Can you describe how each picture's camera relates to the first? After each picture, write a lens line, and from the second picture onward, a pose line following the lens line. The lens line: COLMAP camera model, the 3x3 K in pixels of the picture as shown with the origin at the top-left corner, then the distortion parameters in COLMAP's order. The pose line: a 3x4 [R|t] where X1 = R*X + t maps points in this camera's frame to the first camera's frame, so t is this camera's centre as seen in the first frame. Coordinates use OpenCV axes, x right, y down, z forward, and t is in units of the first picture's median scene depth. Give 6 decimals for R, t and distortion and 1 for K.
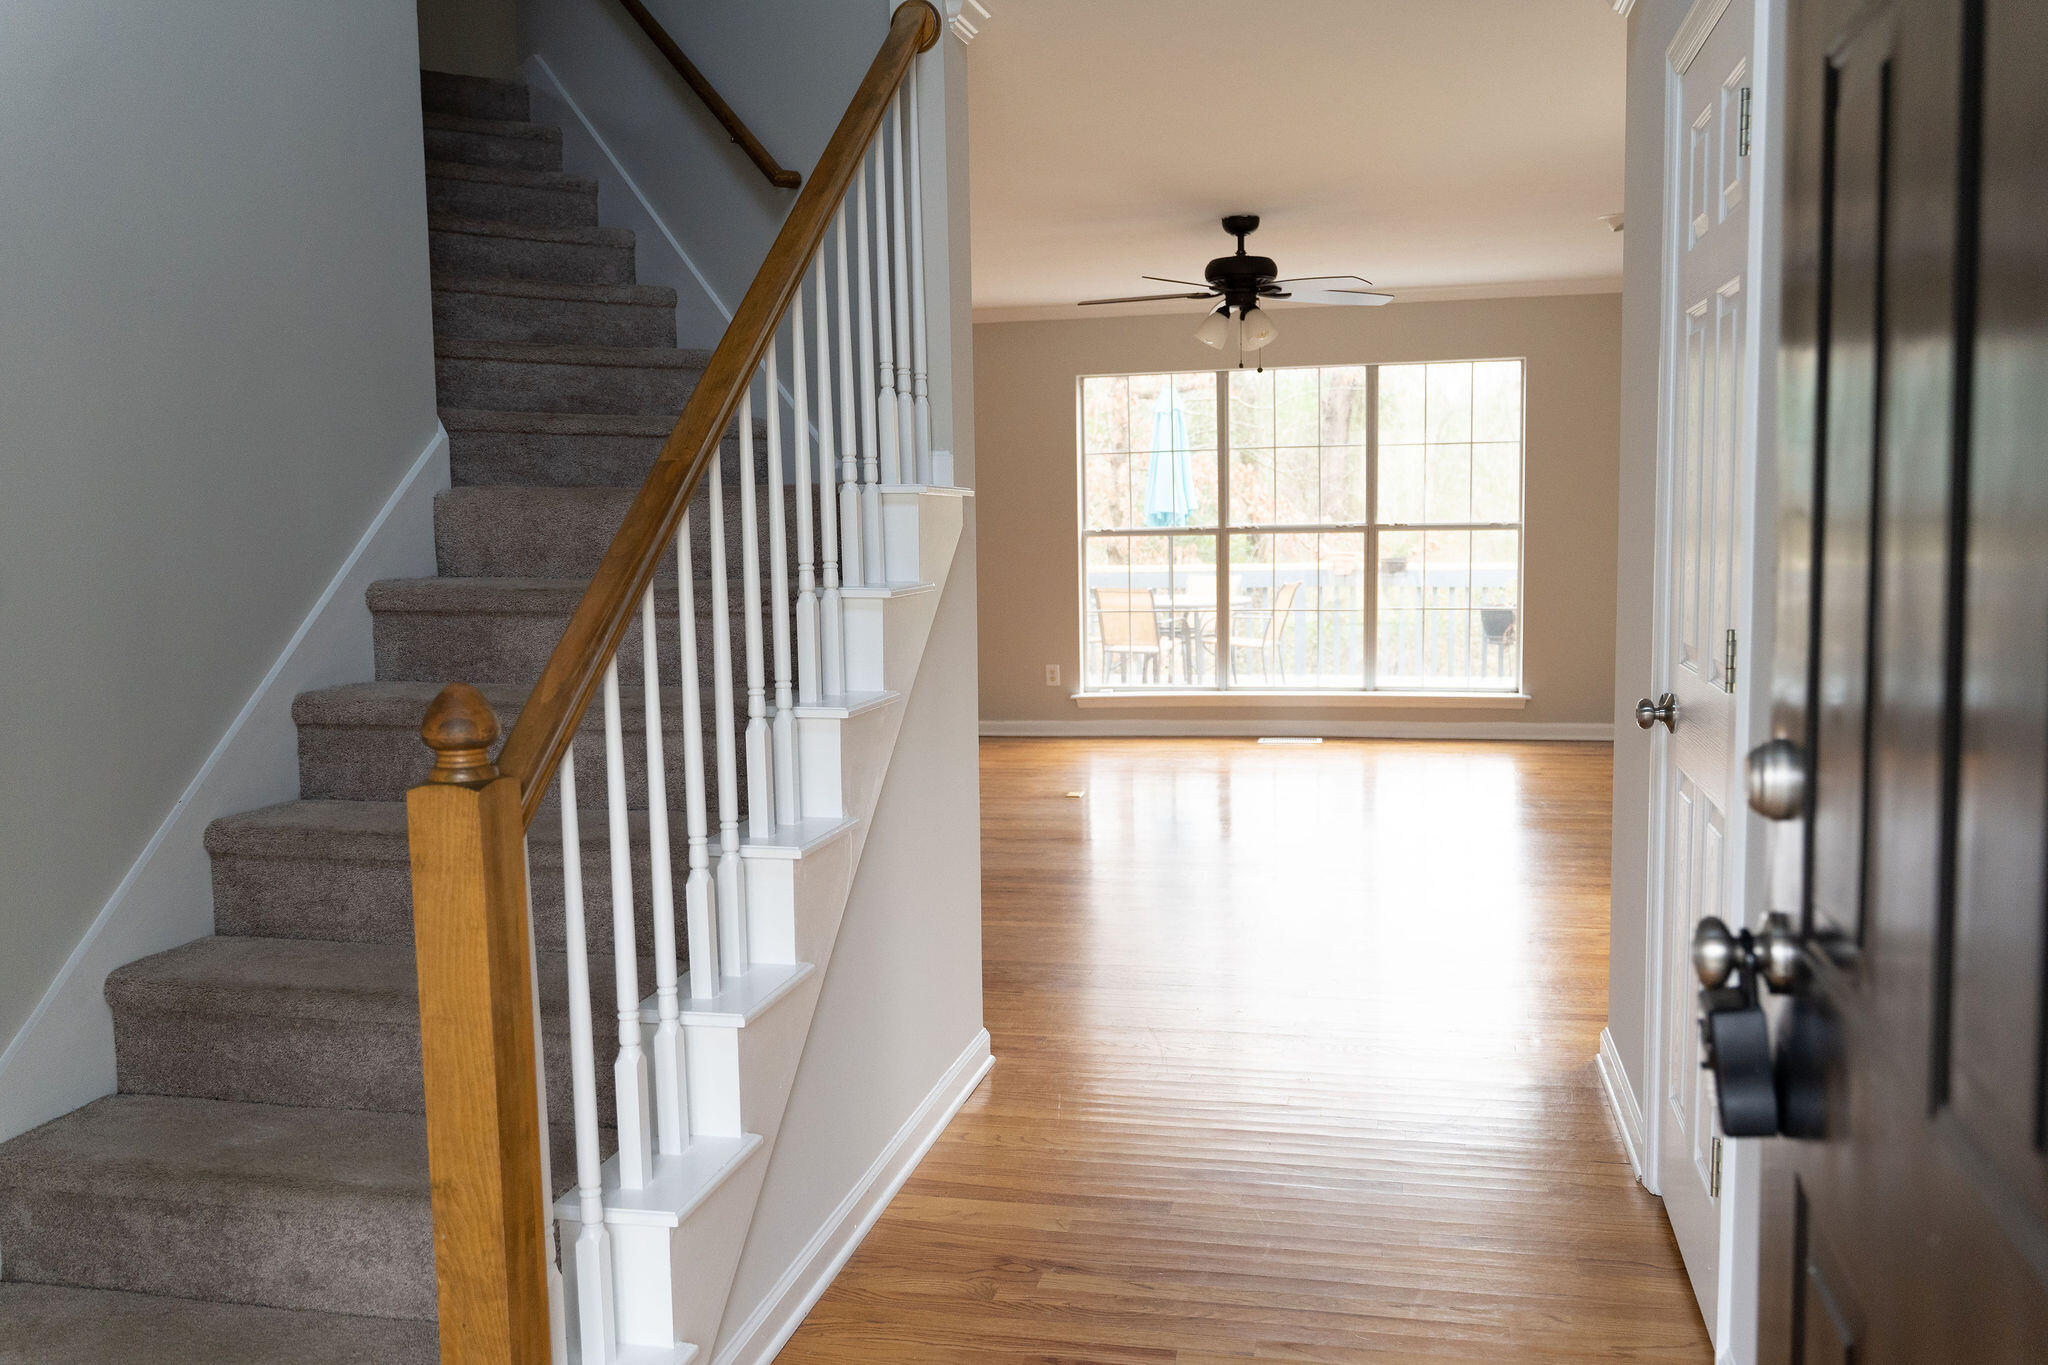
lens RADIAL K [[1701.3, 0, 1024.0], [0, 1701.3, 682.5], [0, 0, 1]] dist [0.007405, 0.000143]
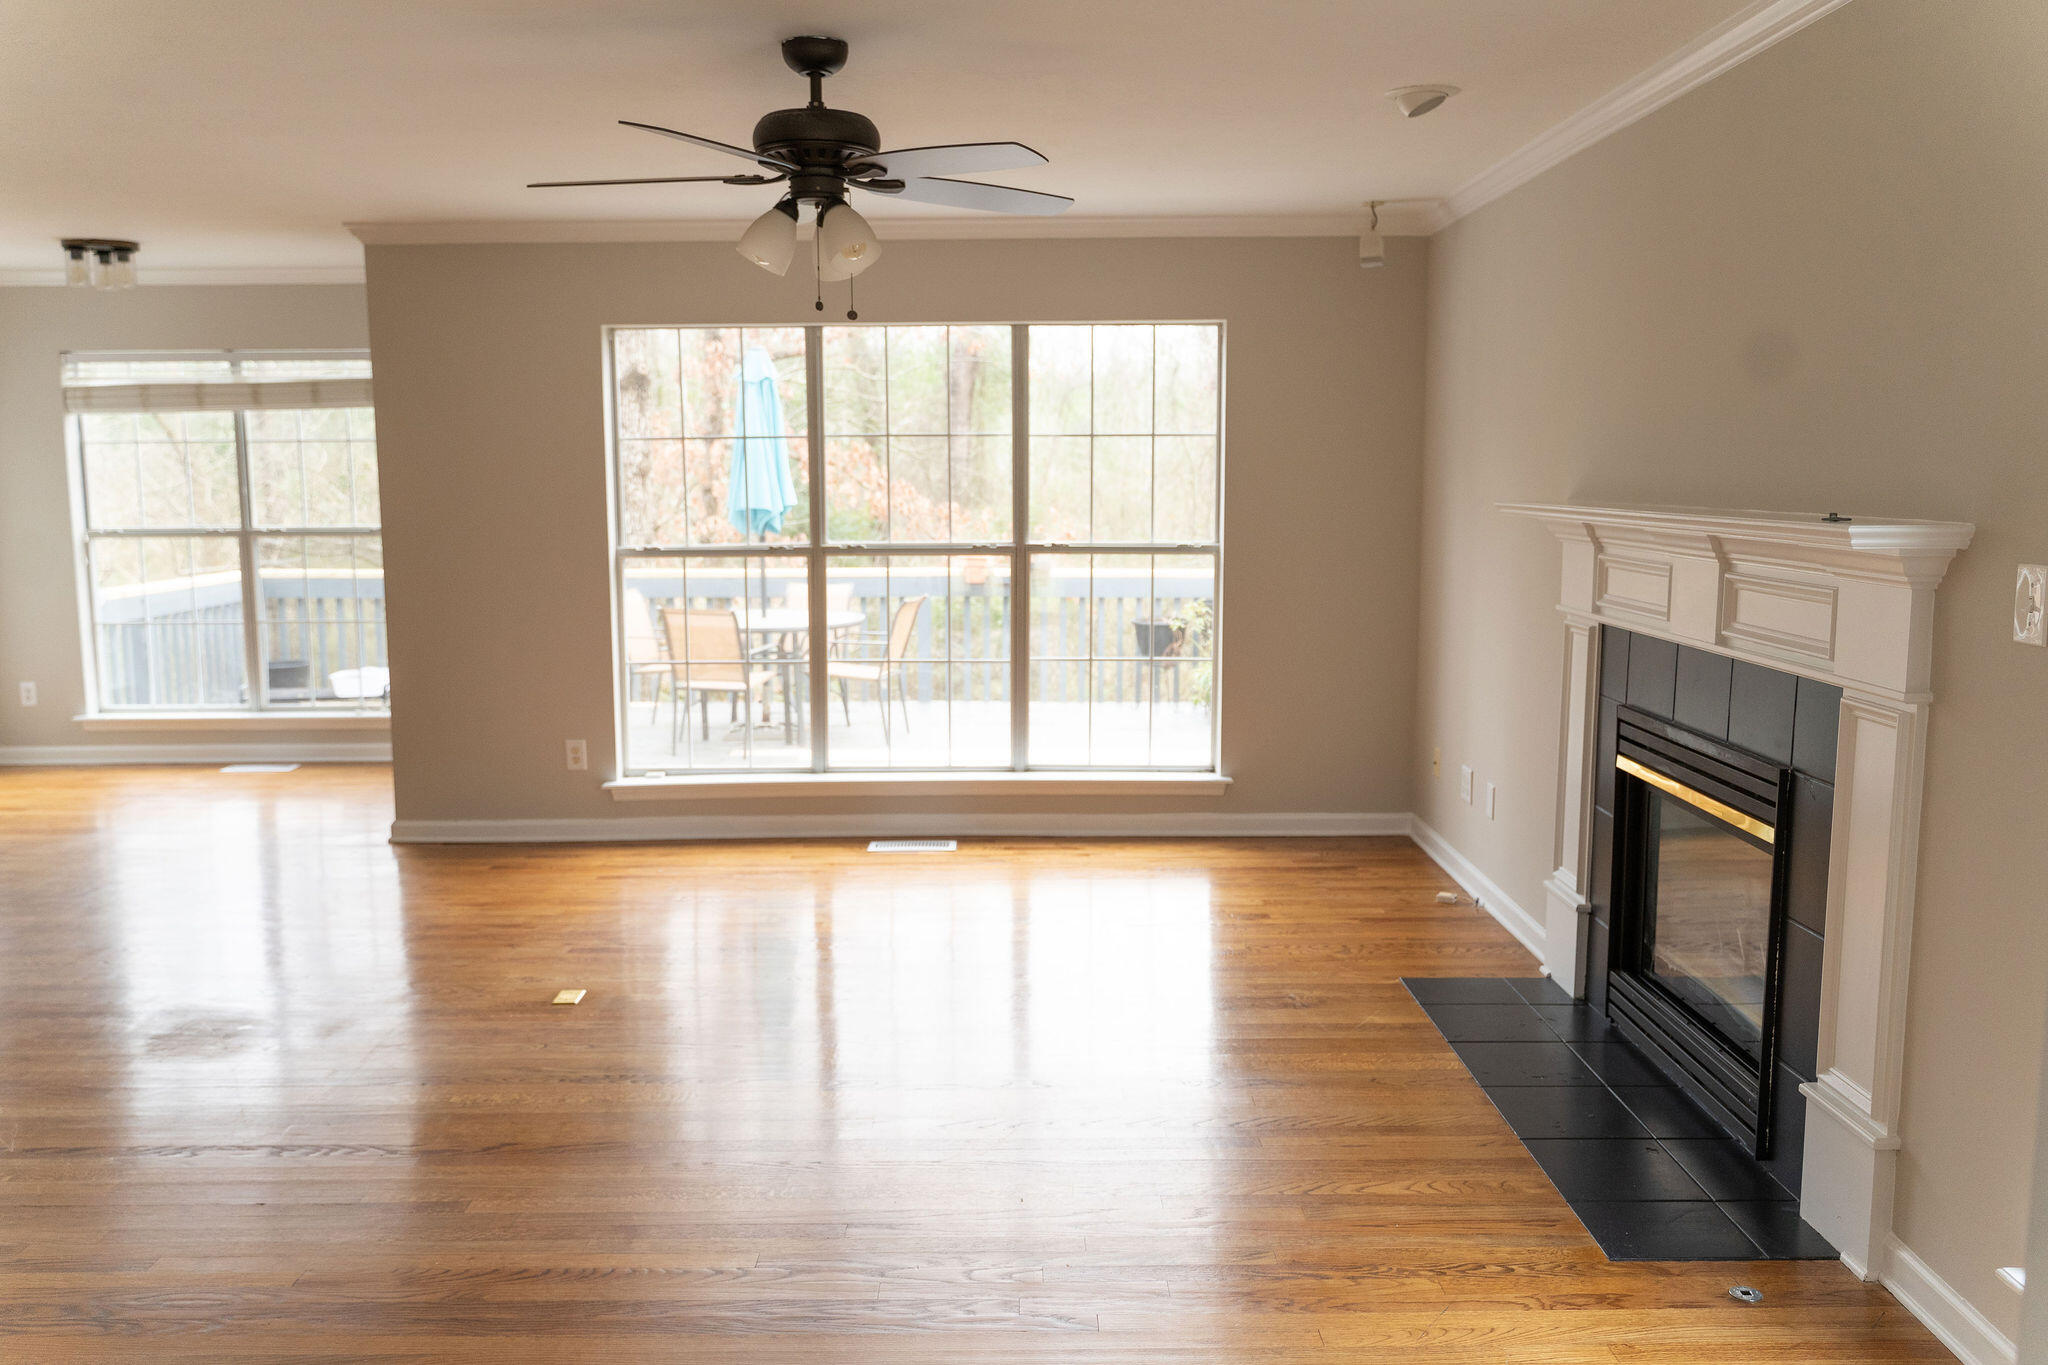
lens RADIAL K [[1629.9, 0, 1024.0], [0, 1629.9, 682.5], [0, 0, 1]] dist [0.002989, -0.004549]
pose [[0.975614, -0.013415, 0.219083, 0.052300], [0.008079, 0.999649, 0.025234, -0.051821], [-0.219344, -0.022848, 0.975380, 0.320335]]
